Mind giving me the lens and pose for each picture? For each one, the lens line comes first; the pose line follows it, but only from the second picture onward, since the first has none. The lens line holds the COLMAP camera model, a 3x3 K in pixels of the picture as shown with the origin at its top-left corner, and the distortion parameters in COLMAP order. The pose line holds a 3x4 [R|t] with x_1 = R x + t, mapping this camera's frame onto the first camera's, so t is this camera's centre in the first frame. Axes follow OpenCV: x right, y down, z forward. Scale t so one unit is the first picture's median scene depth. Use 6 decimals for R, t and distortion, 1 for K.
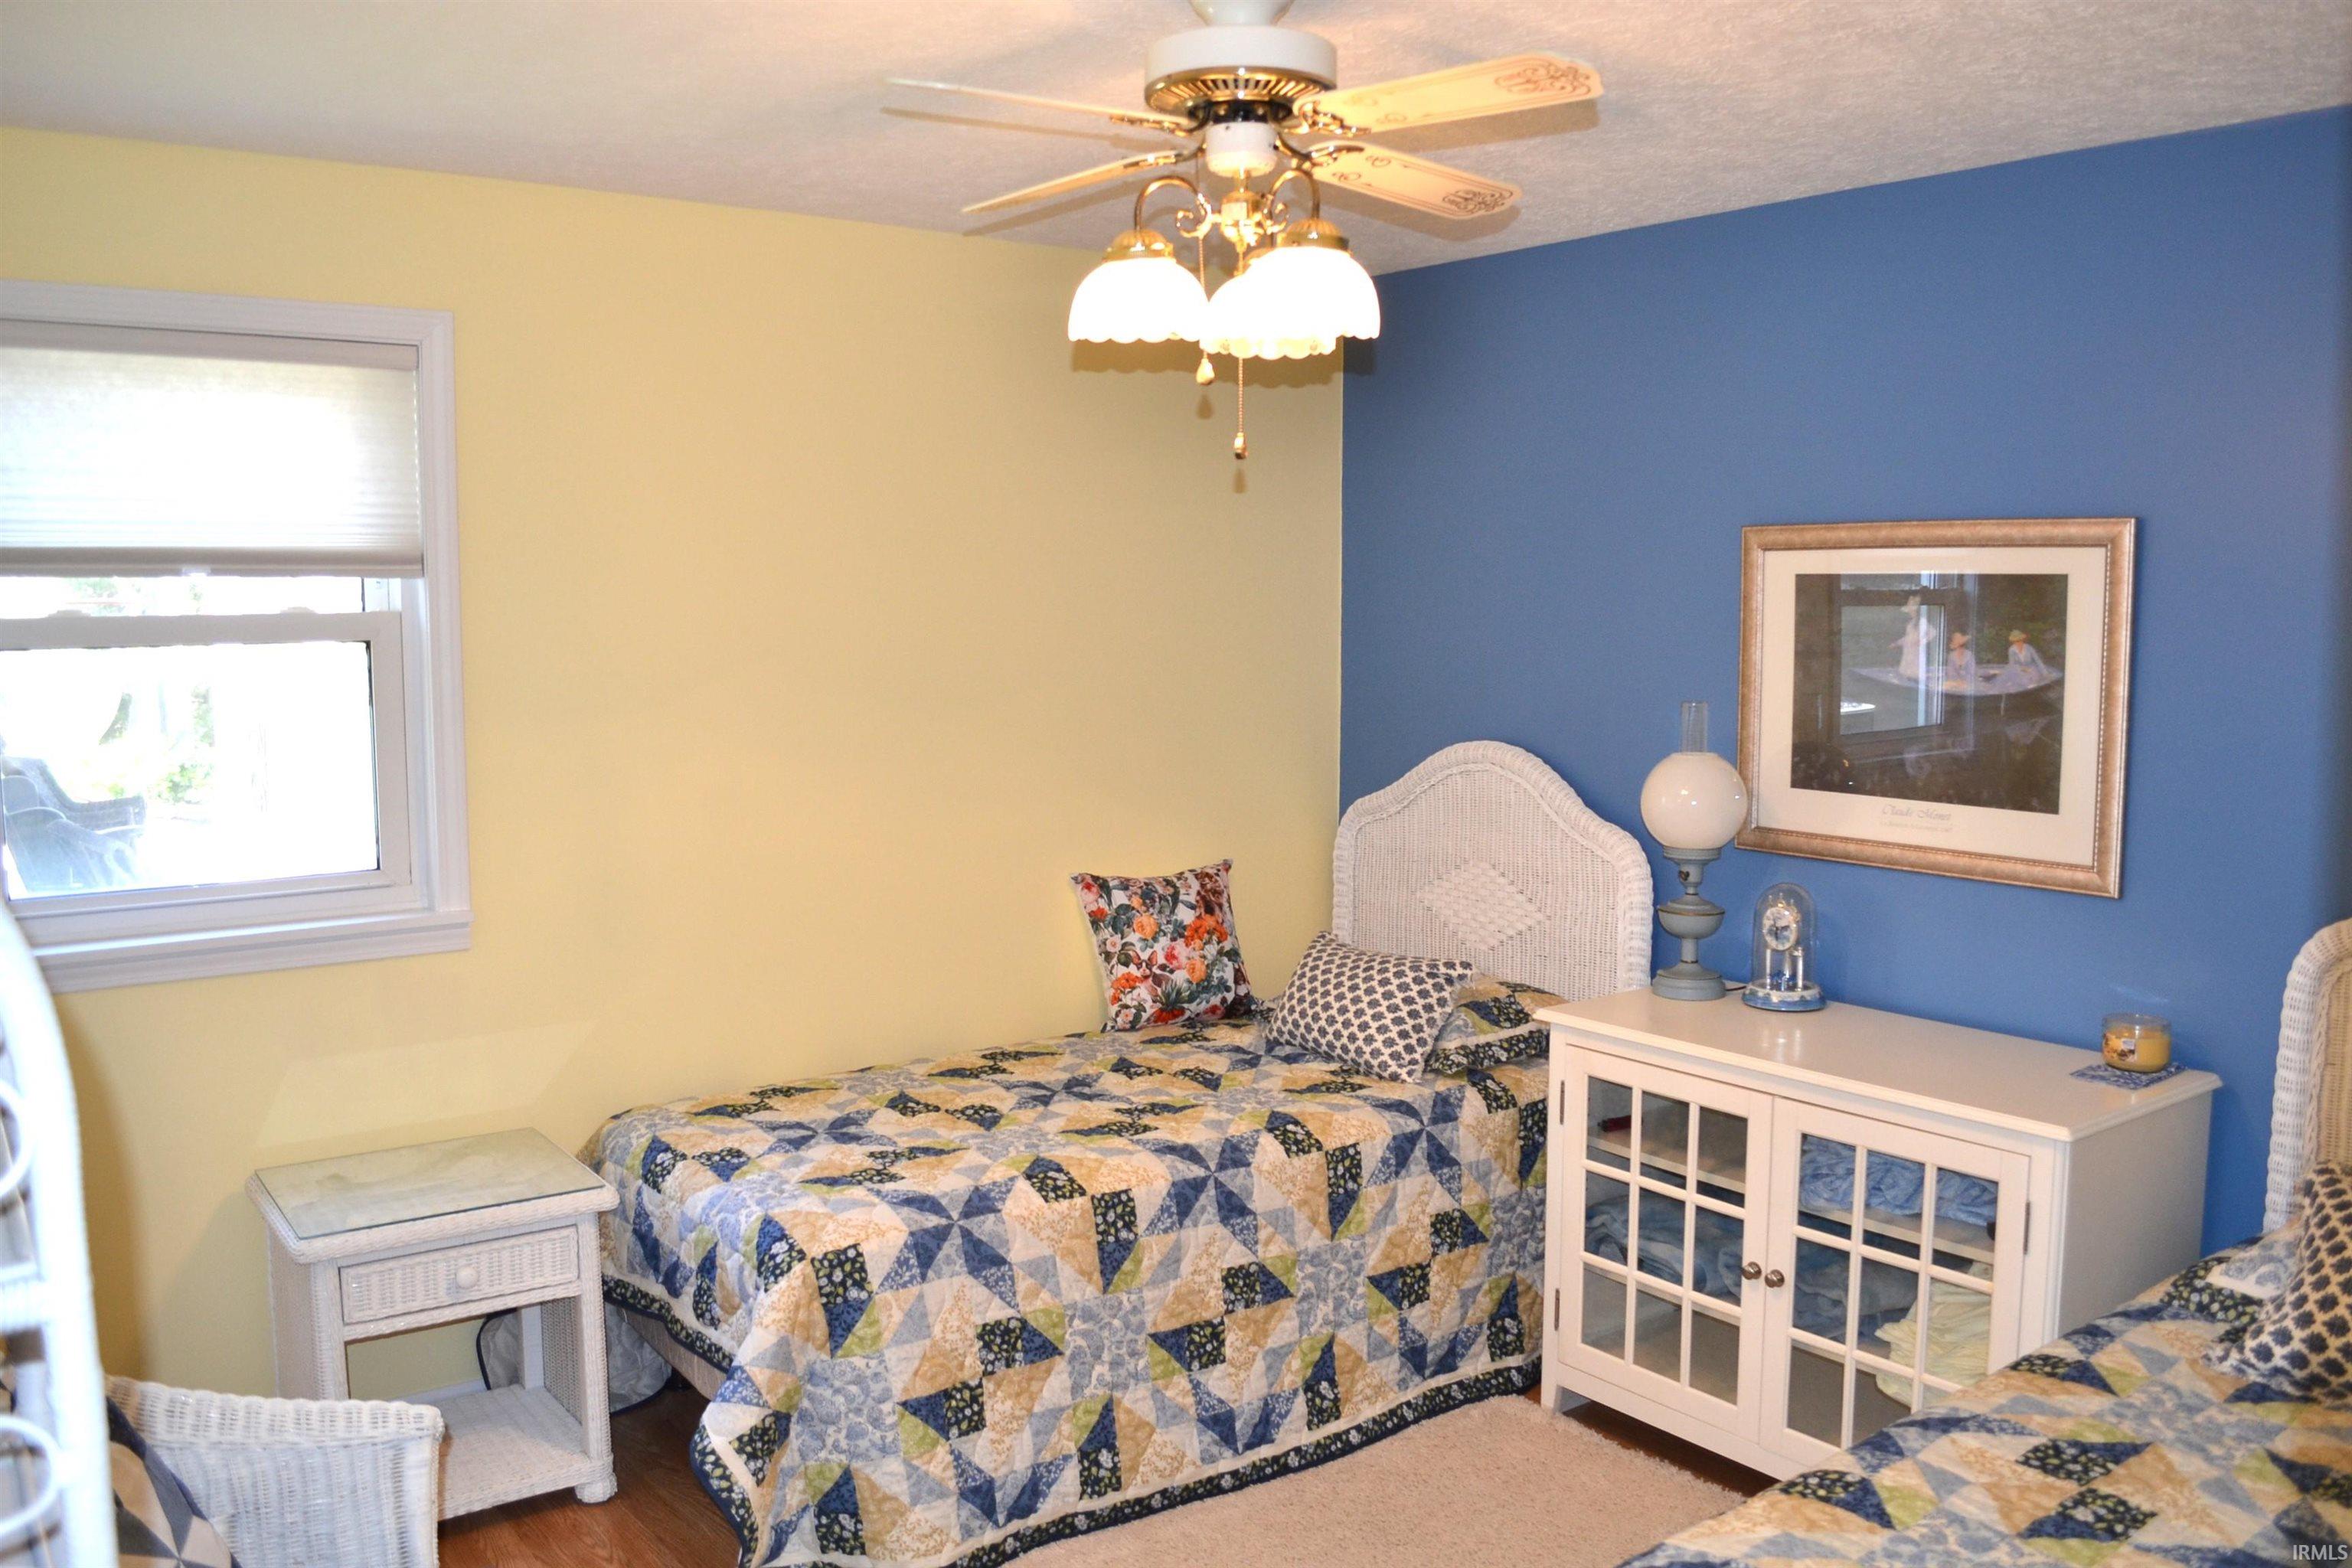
lens RADIAL K [[1918.8, 0, 1176.0], [0, 1918.8, 784.0], [0, 0, 1]] dist [-0.056348, 0.002641]
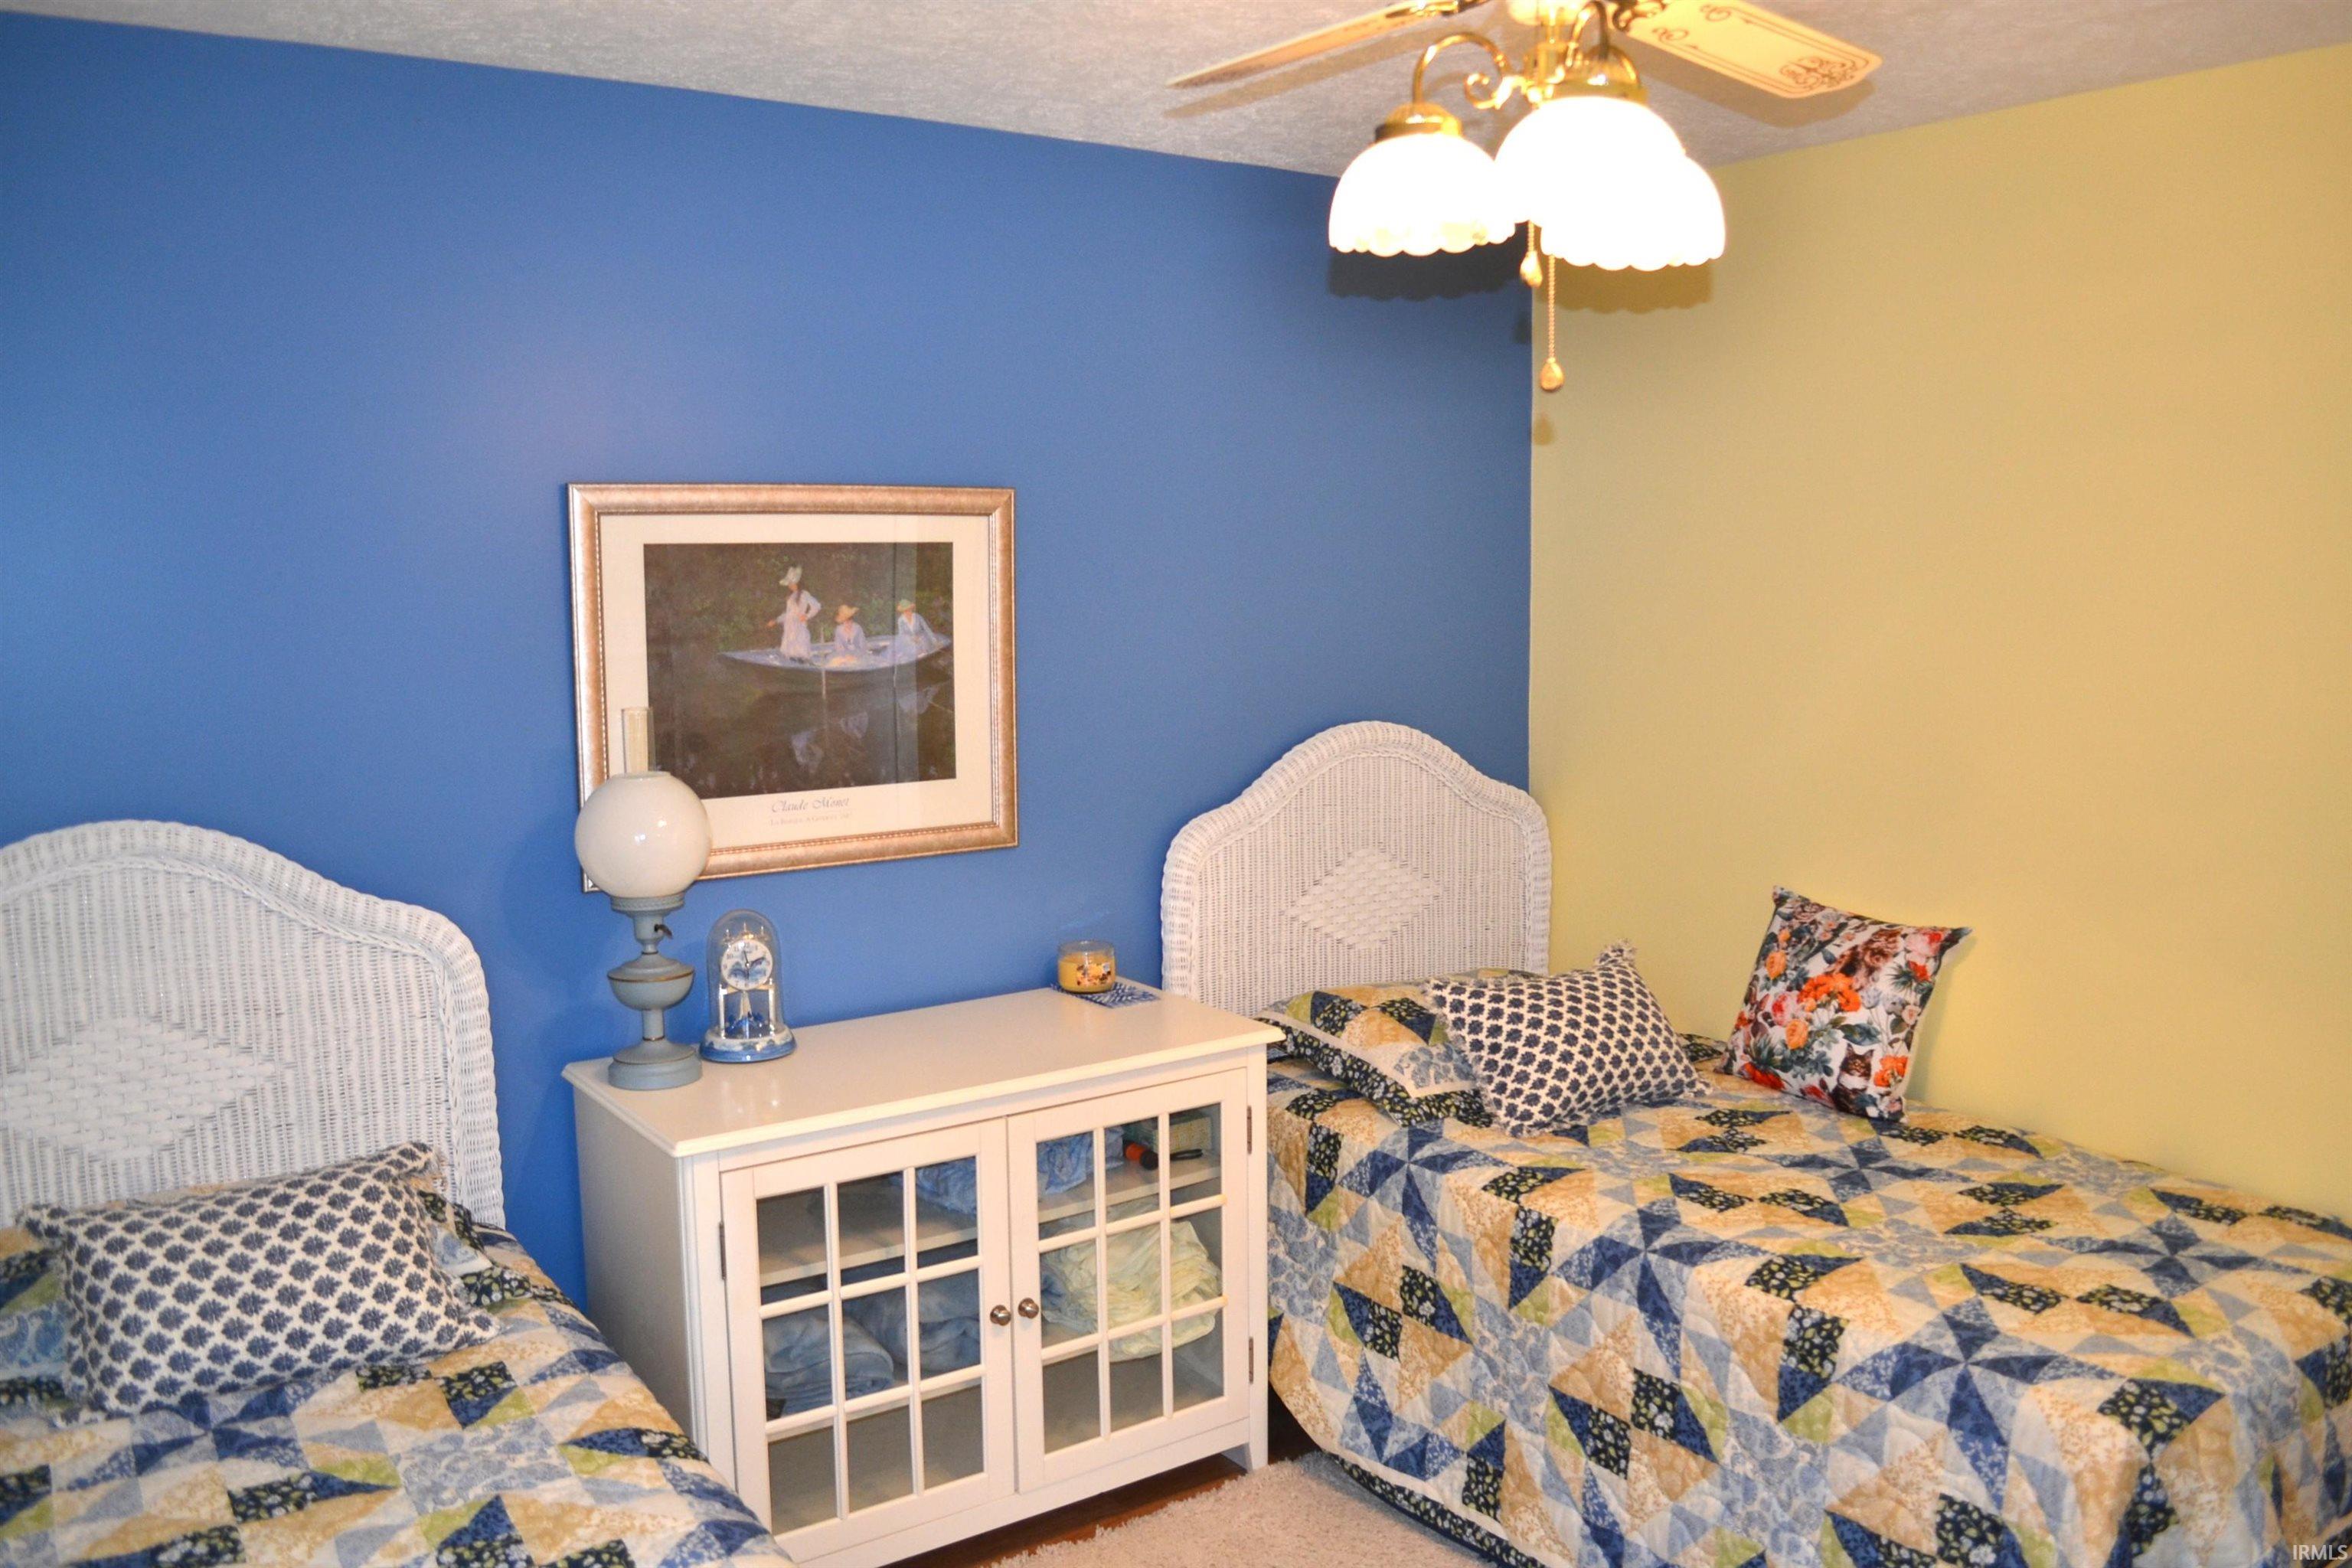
lens RADIAL K [[1918.8, 0, 1176.0], [0, 1918.8, 784.0], [0, 0, 1]] dist [-0.056348, 0.002641]
pose [[0.033740, -0.122244, 0.991926, -0.547496], [0.109894, 0.986927, 0.117889, -0.088395], [-0.993370, 0.105029, 0.046733, 0.824176]]
